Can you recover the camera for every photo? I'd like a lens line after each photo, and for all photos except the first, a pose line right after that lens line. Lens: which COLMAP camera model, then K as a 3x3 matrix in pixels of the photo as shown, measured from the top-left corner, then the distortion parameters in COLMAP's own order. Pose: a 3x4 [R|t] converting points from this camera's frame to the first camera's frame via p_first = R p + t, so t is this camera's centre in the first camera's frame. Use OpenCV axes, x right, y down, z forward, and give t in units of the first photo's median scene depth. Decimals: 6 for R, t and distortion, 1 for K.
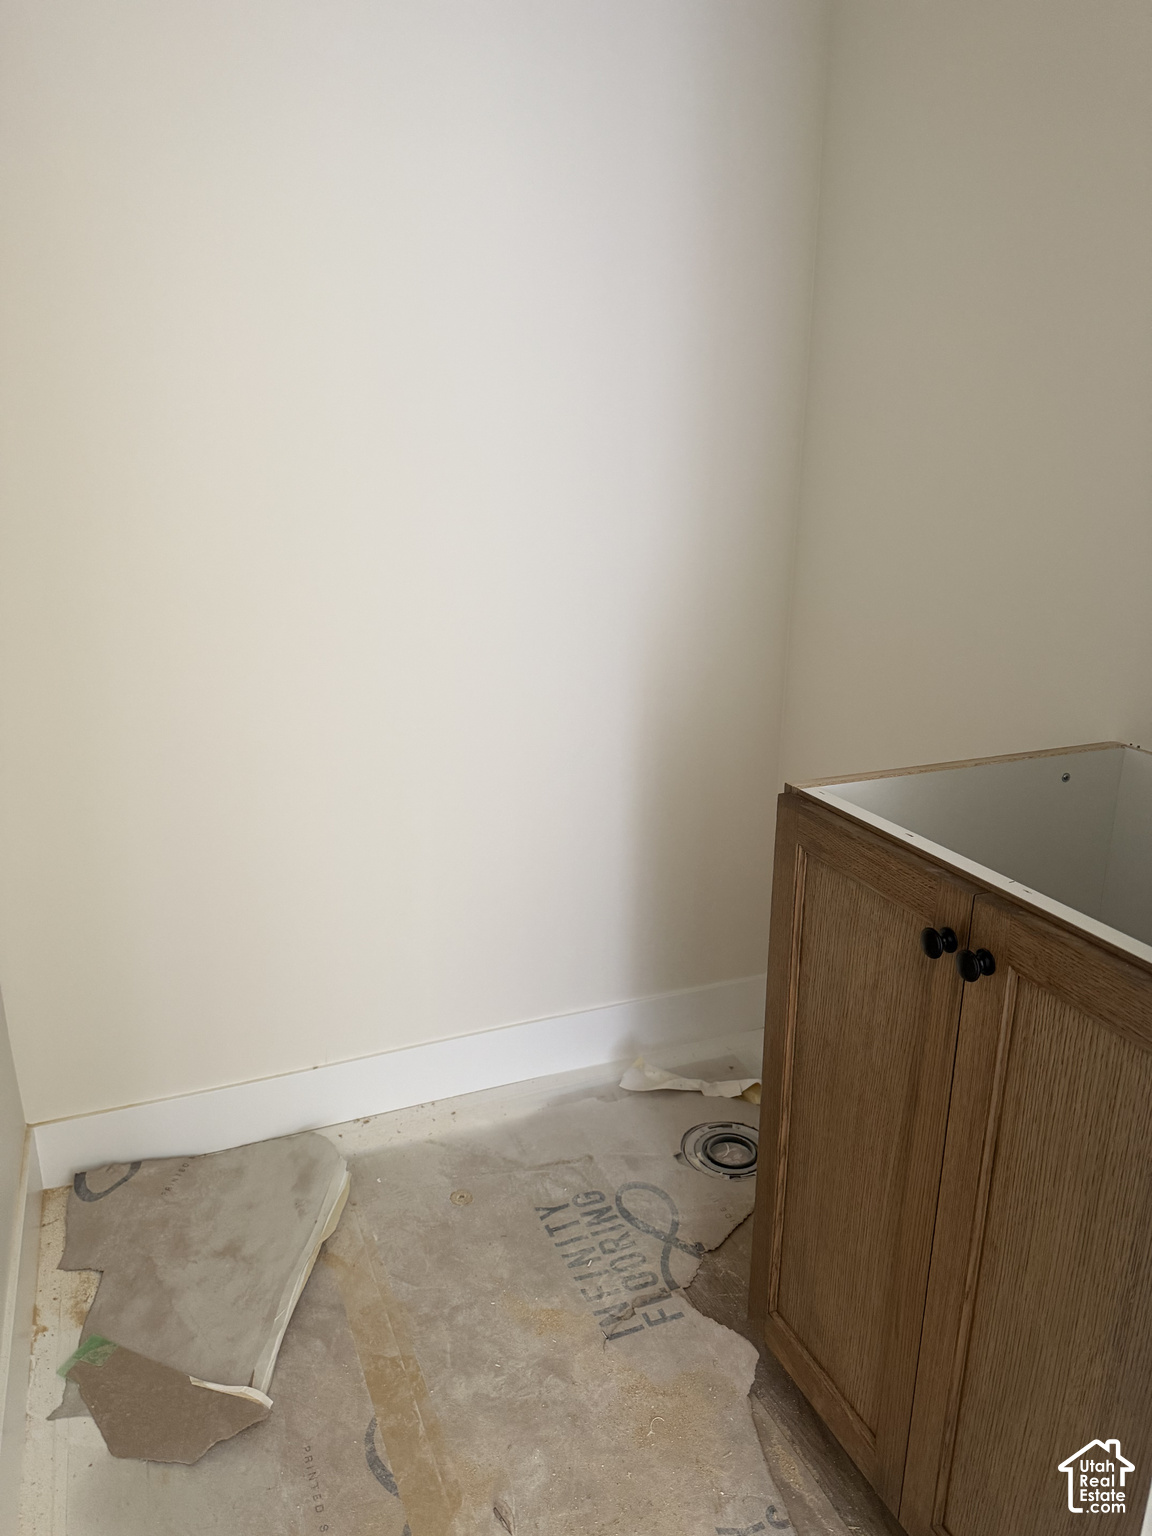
lens RADIAL K [[1102.3, 0, 571.4], [0, 1102.3, 771.1], [0, 0, 1]] dist [0.013023, -0.019504]
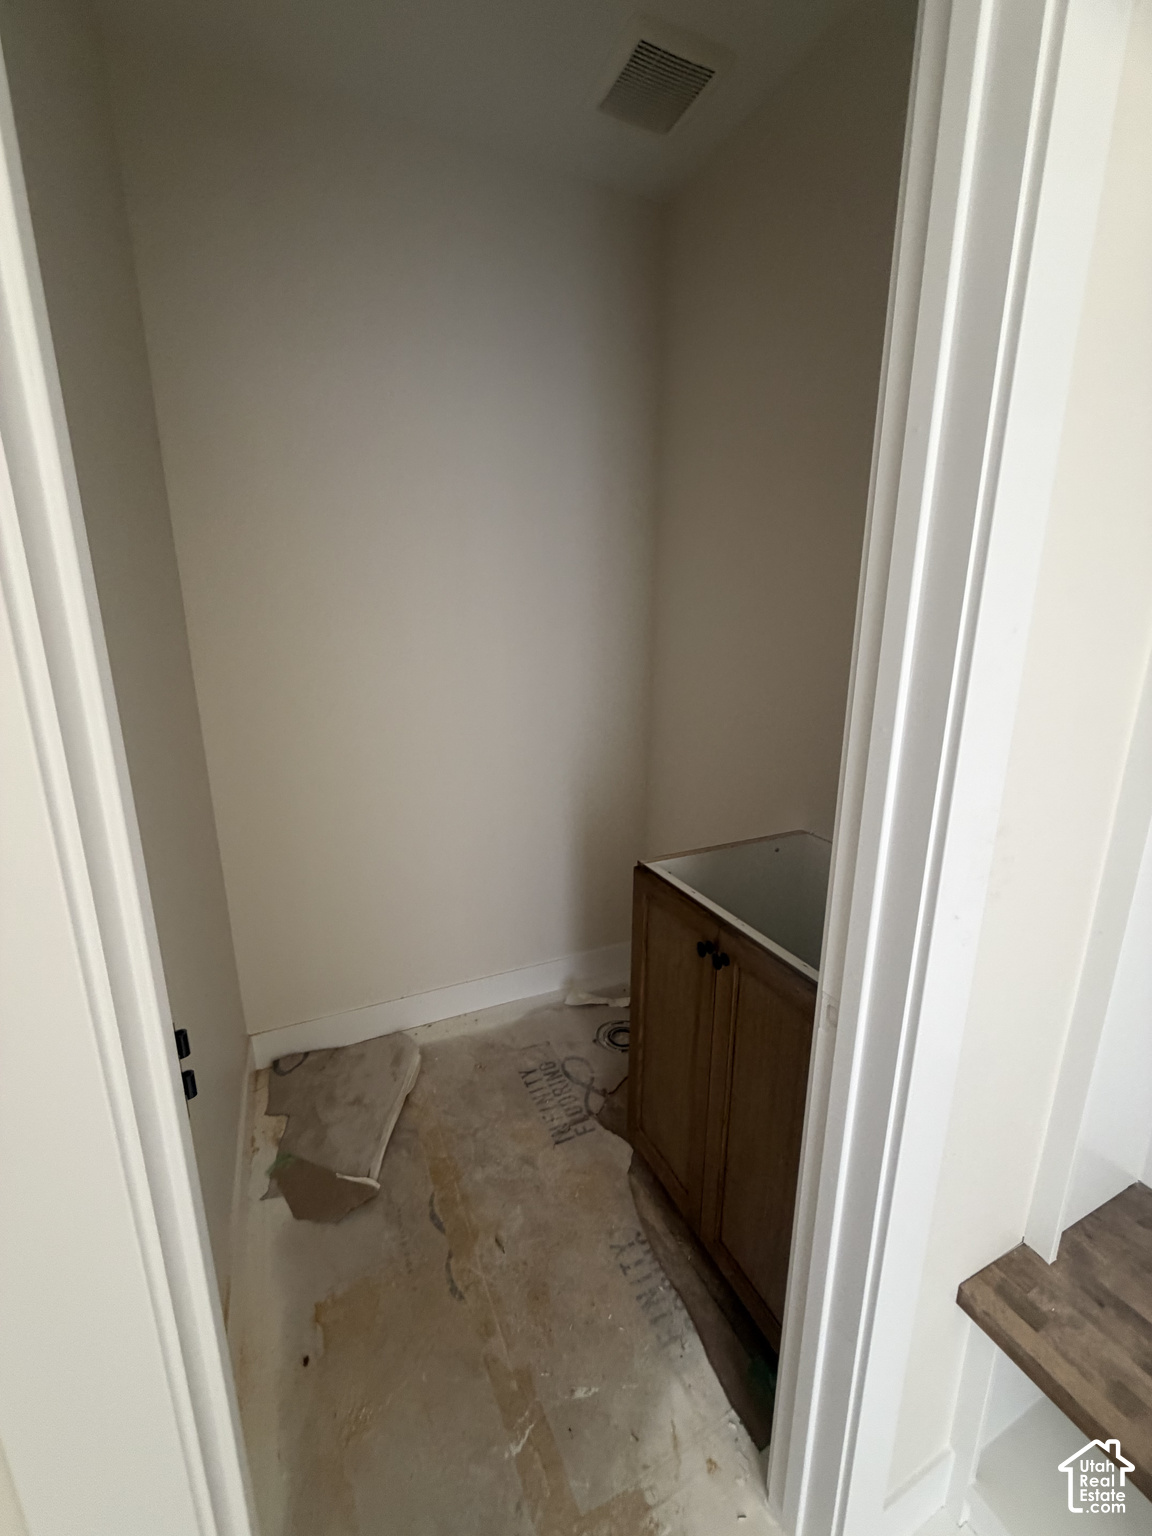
lens RADIAL K [[615.1, 0, 571.9], [0, 615.1, 760.4], [0, 0, 1]] dist [-0.000203, 0.000117]
pose [[0.999129, -0.009727, 0.040576, 0.025016], [0.012371, 0.997780, -0.065443, -0.086649], [-0.039850, 0.065888, 0.997031, -0.119821]]
